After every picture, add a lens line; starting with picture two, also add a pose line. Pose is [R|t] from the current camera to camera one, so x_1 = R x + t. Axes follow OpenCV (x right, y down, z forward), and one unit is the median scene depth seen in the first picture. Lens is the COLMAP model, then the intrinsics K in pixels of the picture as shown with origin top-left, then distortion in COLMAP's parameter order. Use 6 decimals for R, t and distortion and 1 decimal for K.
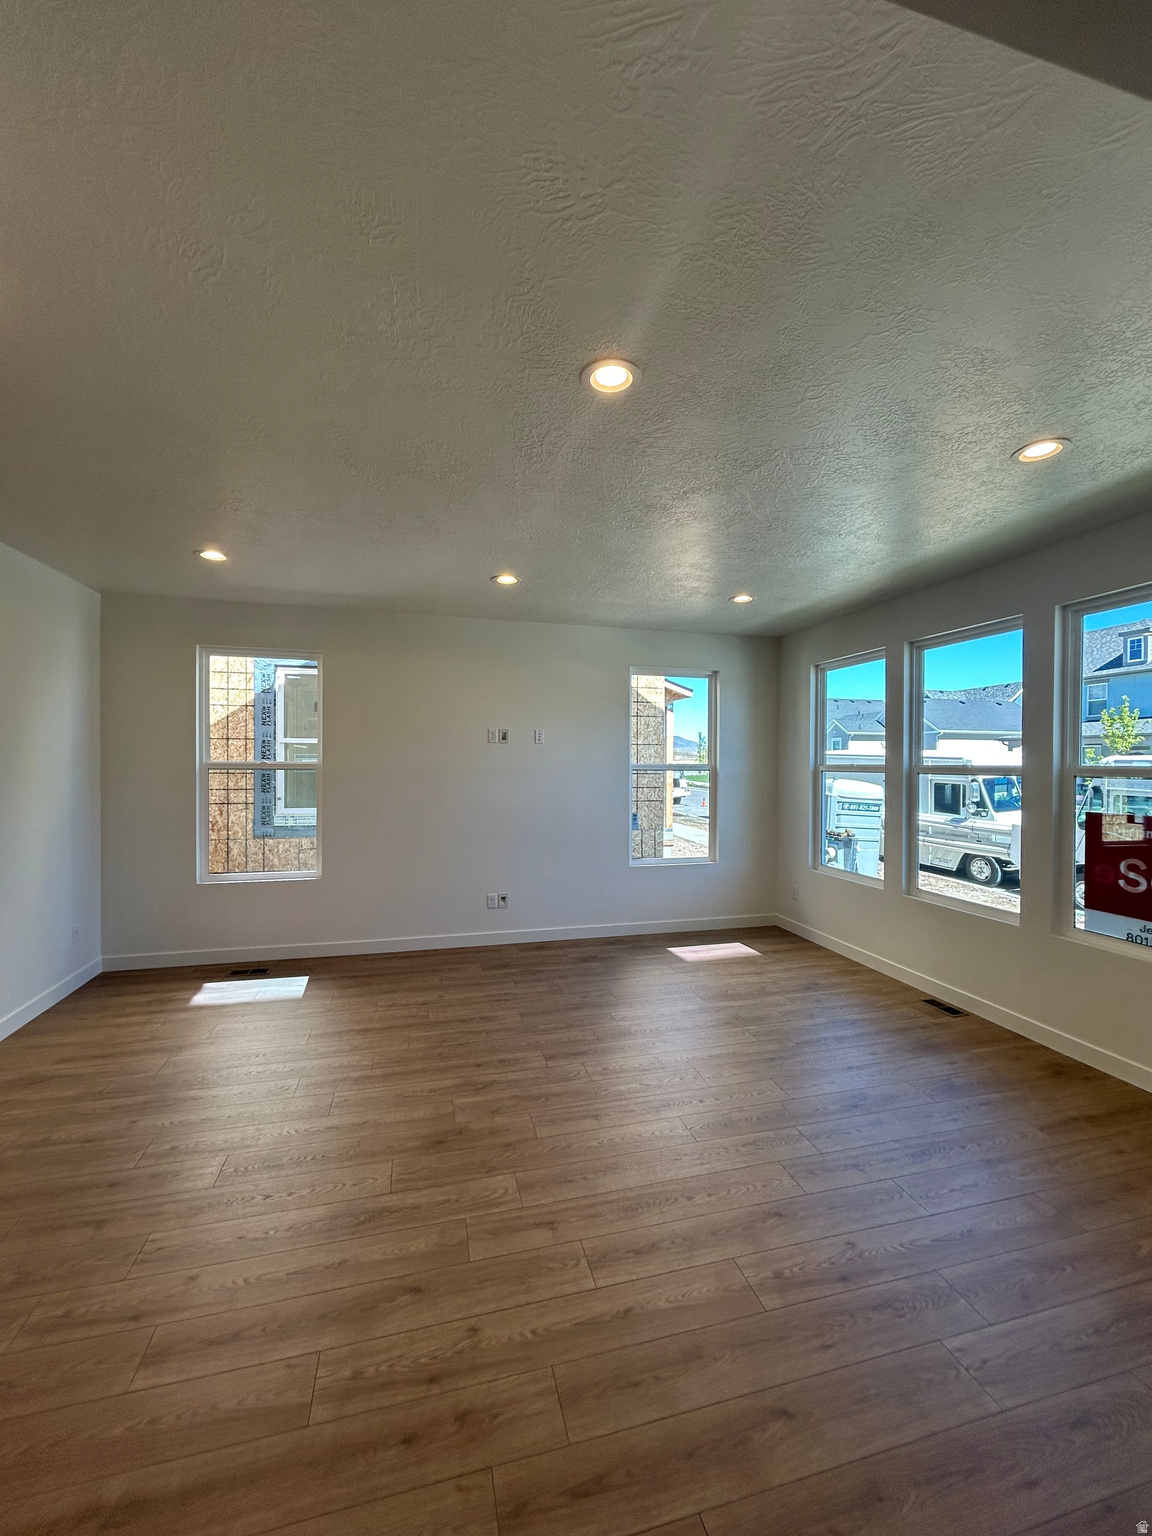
lens RADIAL K [[614.8, 0, 576.0], [0, 614.8, 768.0], [0, 0, 1]] dist [-0.001721, 0.000529]
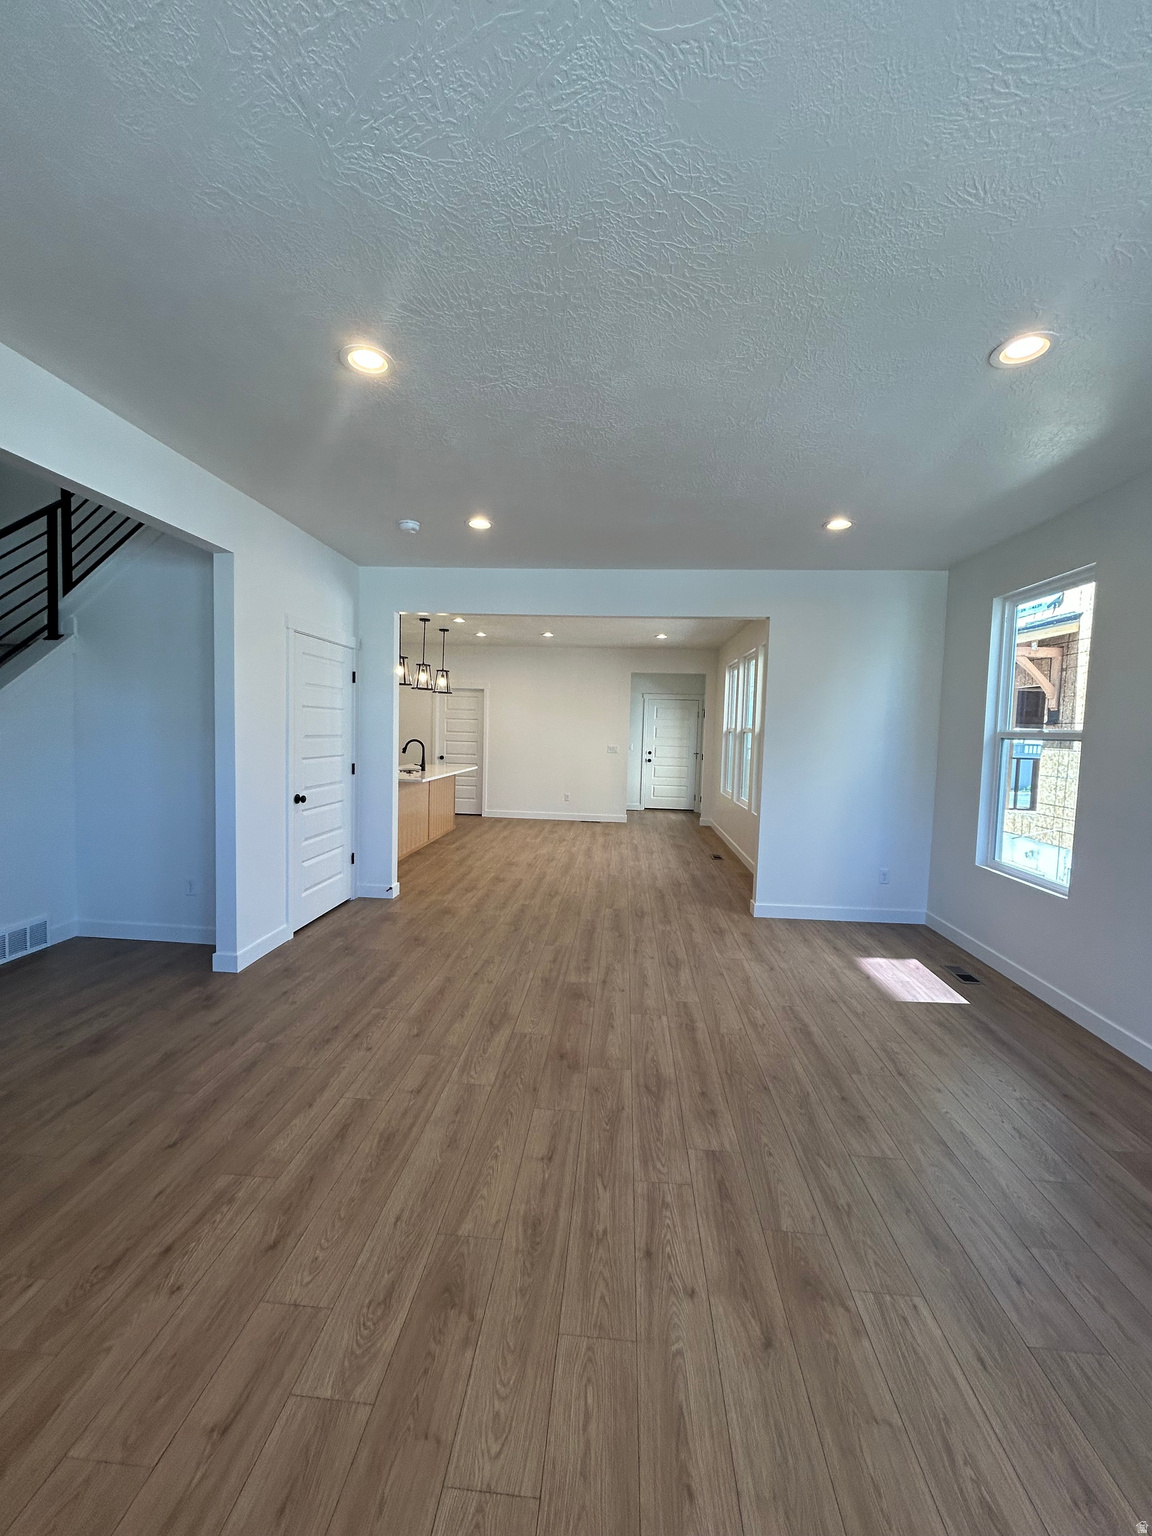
lens RADIAL K [[614.8, 0, 576.0], [0, 614.8, 768.0], [0, 0, 1]] dist [-0.001721, 0.000529]
pose [[-0.329011, 0.046244, -0.943193, 0.611713], [-0.037262, 0.997387, 0.061899, 0.017685], [0.943591, 0.055511, -0.326428, 1.051424]]
